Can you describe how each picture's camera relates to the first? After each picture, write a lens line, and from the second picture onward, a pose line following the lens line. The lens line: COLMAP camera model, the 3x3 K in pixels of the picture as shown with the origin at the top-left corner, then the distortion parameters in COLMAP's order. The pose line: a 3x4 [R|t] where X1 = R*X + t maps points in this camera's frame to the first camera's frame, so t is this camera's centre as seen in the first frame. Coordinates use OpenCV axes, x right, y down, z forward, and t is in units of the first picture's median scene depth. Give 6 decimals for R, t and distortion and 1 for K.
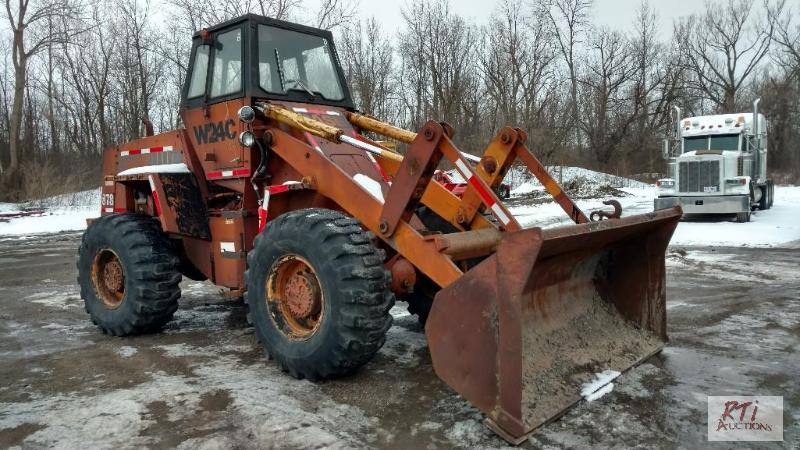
lens RADIAL K [[619.4, 0, 400.0], [0, 619.4, 225.0], [0, 0, 1]] dist [0.003530, 0.006233]
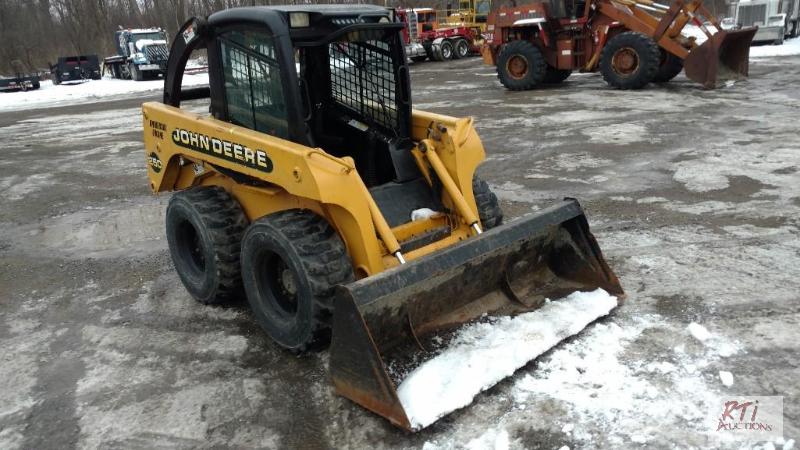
lens RADIAL K [[619.4, 0, 400.0], [0, 619.4, 225.0], [0, 0, 1]] dist [0.003530, 0.006233]
pose [[0.999054, -0.029425, -0.032015, -0.773825], [0.035861, 0.973953, 0.223898, 0.113170], [0.024593, -0.224834, 0.974087, -1.389344]]
